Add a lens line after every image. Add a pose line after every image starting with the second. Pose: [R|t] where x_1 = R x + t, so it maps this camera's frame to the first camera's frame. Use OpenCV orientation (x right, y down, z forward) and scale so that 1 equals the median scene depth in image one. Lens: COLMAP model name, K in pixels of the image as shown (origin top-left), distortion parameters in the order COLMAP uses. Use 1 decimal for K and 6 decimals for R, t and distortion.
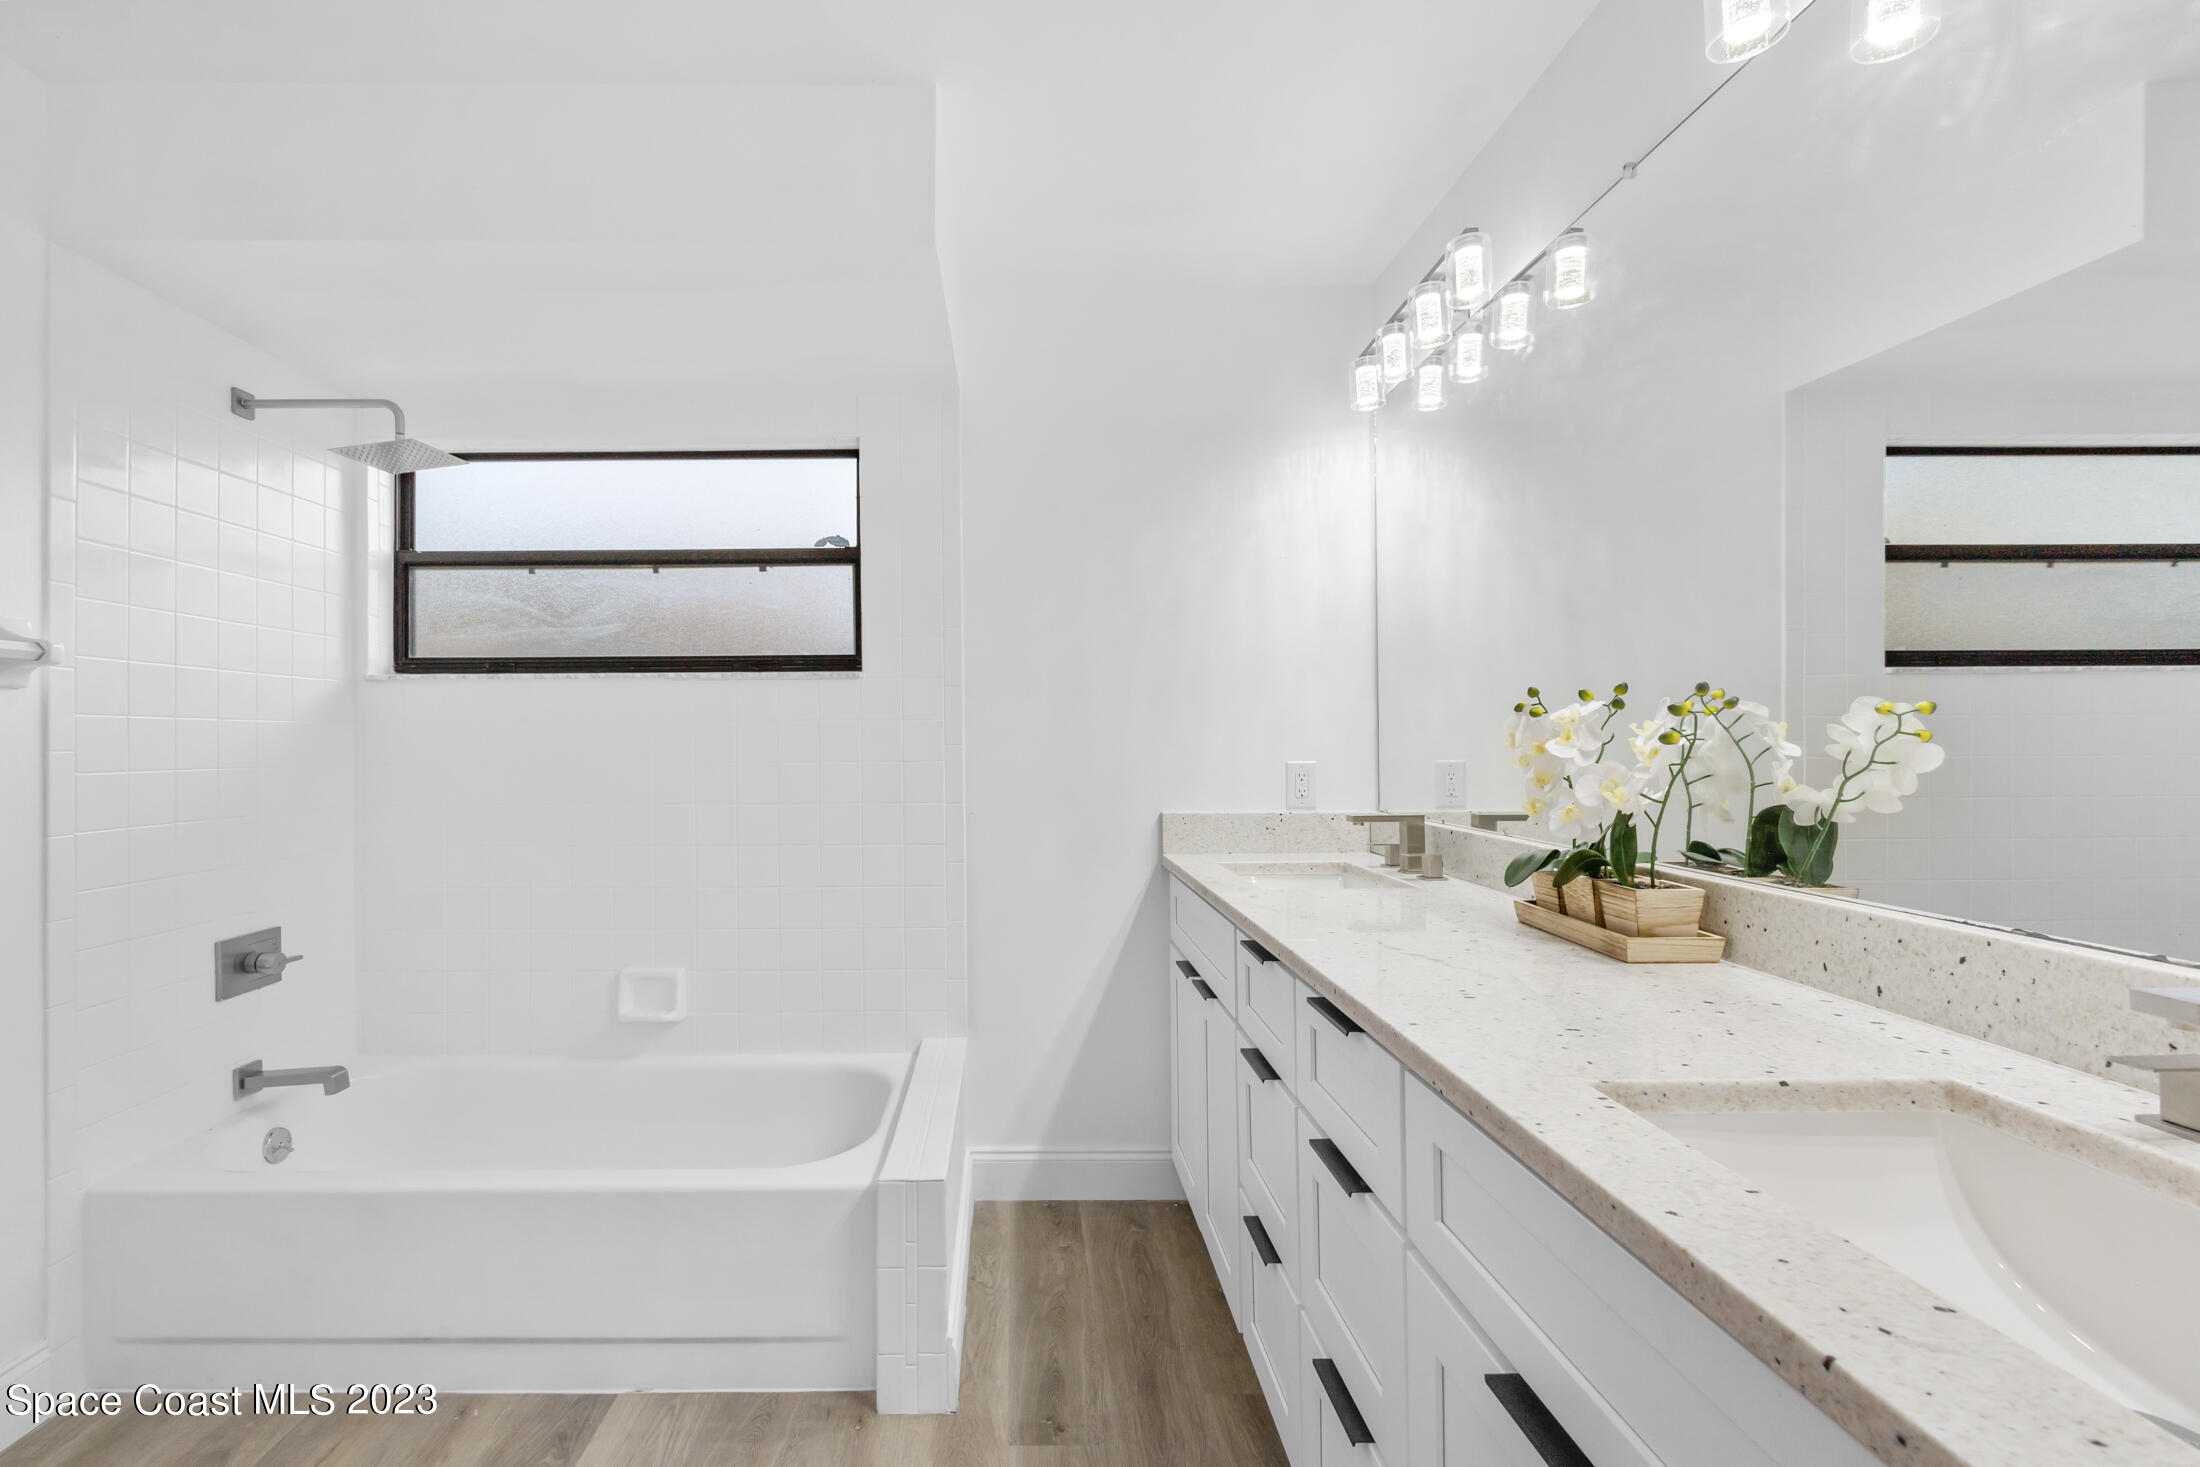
lens RADIAL K [[953.8, 0, 1020.7], [0, 953.8, 736.0], [0, 0, 1]] dist [-0.000734, -0.000166]
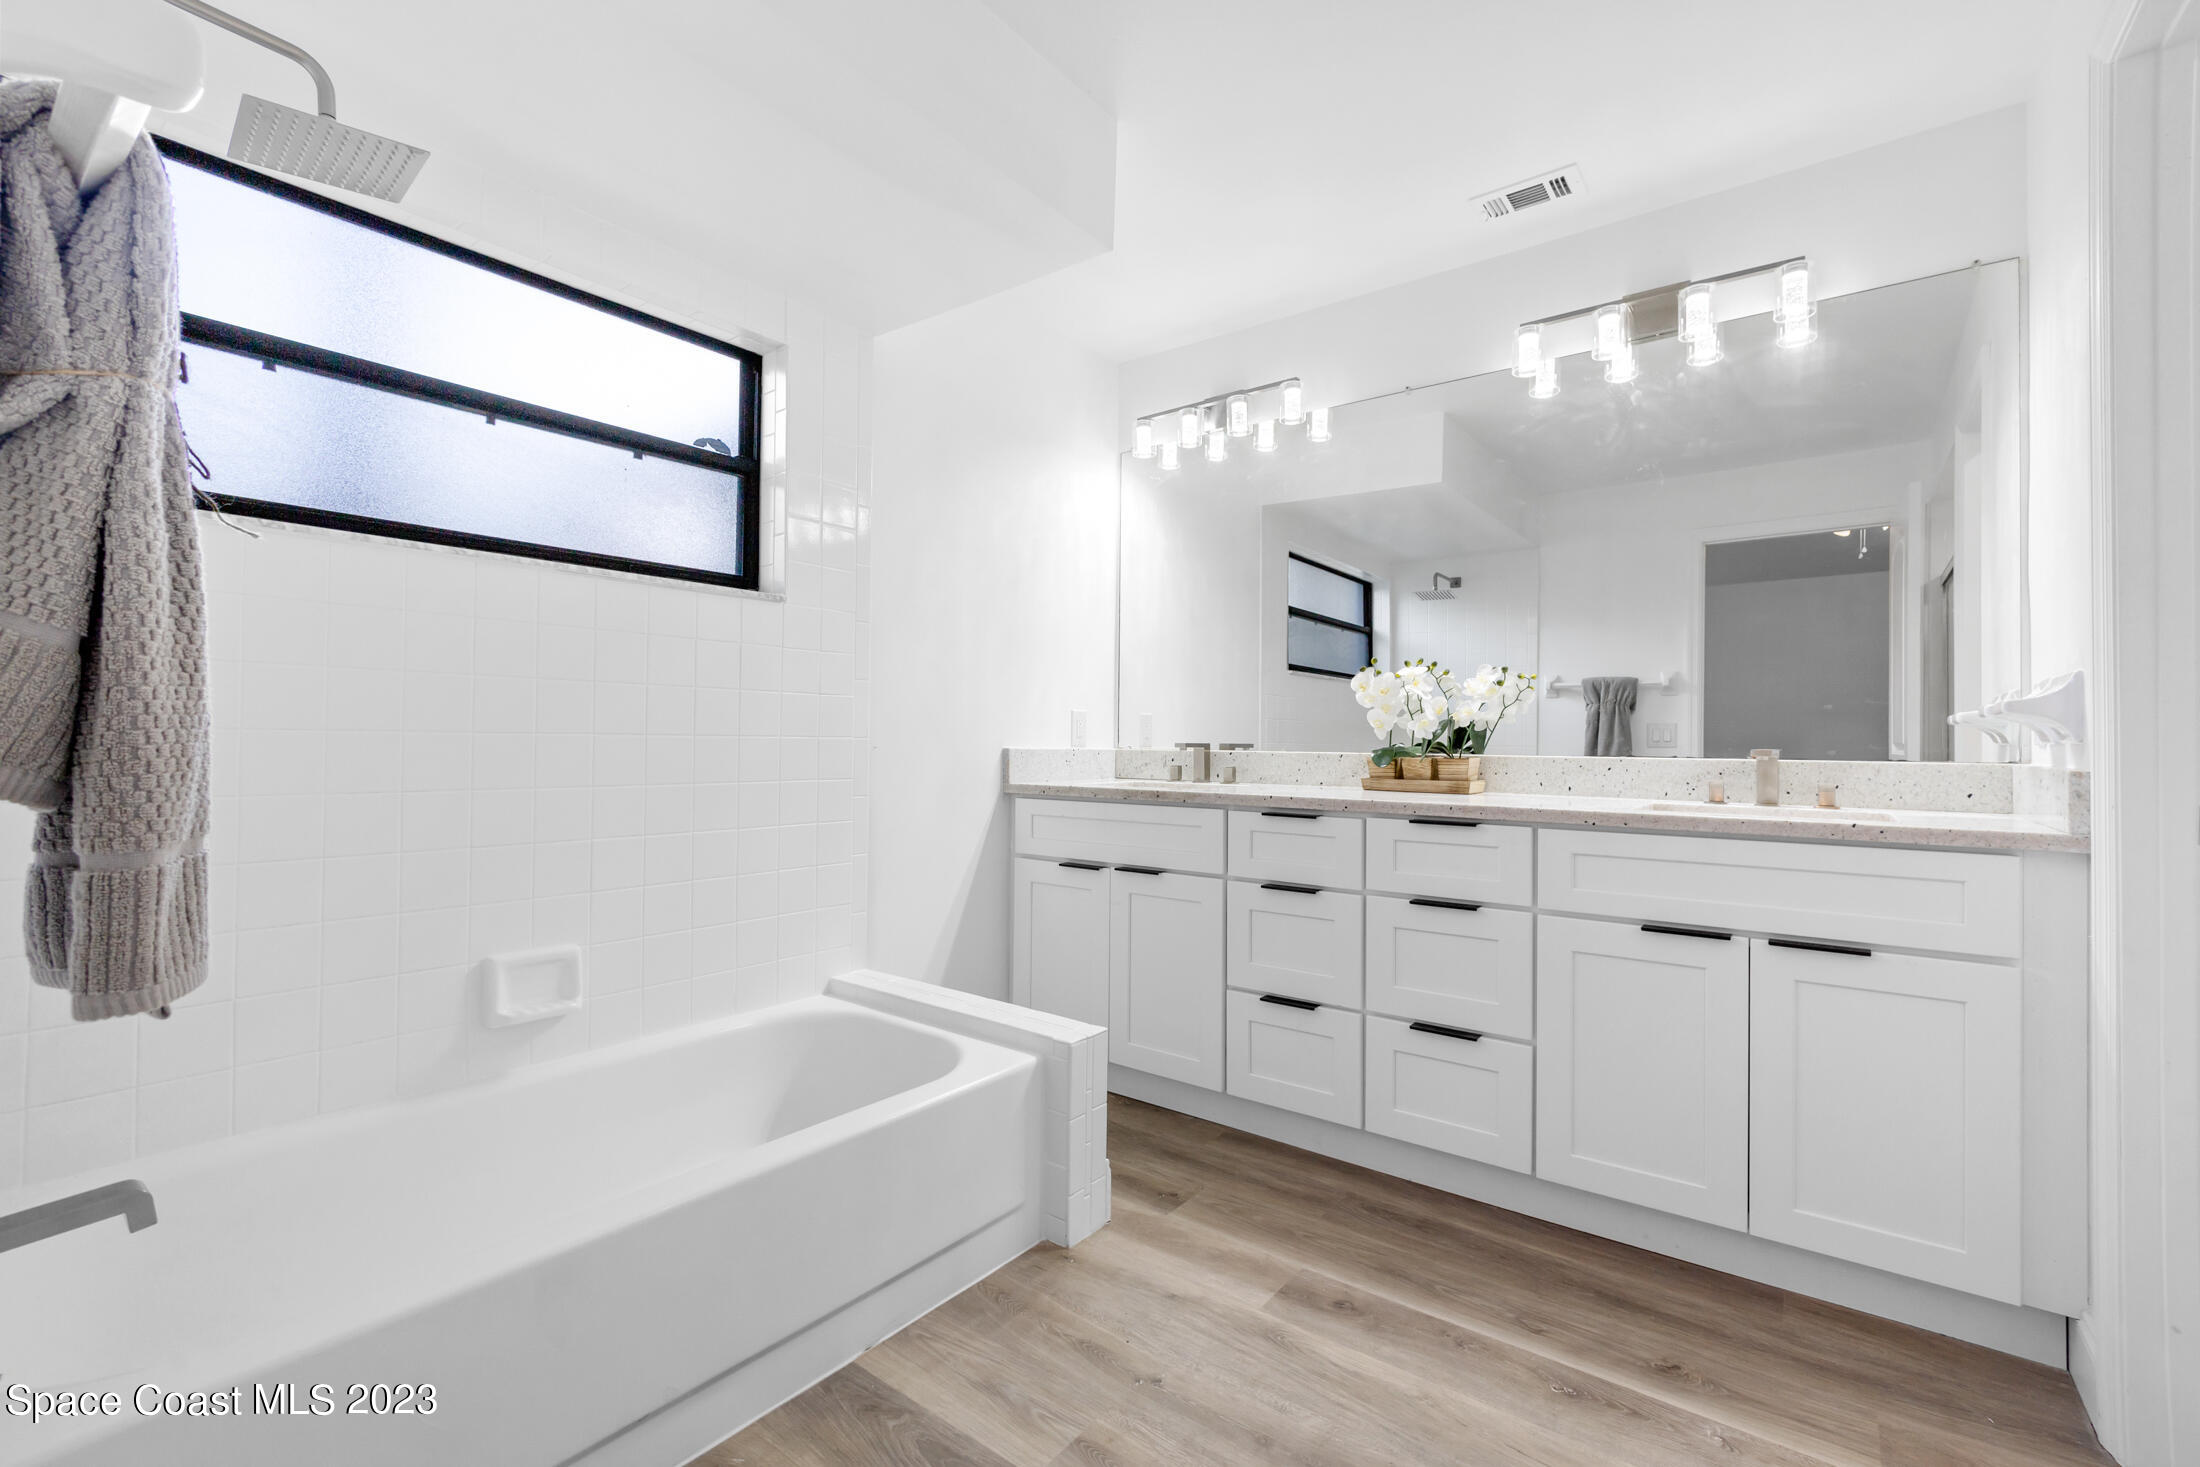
lens RADIAL K [[929.2, 0, 1105.3], [0, 929.2, 723.2], [0, 0, 1]] dist [-0.002644, -0.000213]
pose [[0.618675, 0.025417, 0.785235, -0.977564], [-0.018736, 0.999670, -0.017597, 0.096393], [-0.785423, -0.003825, 0.618947, 0.269566]]
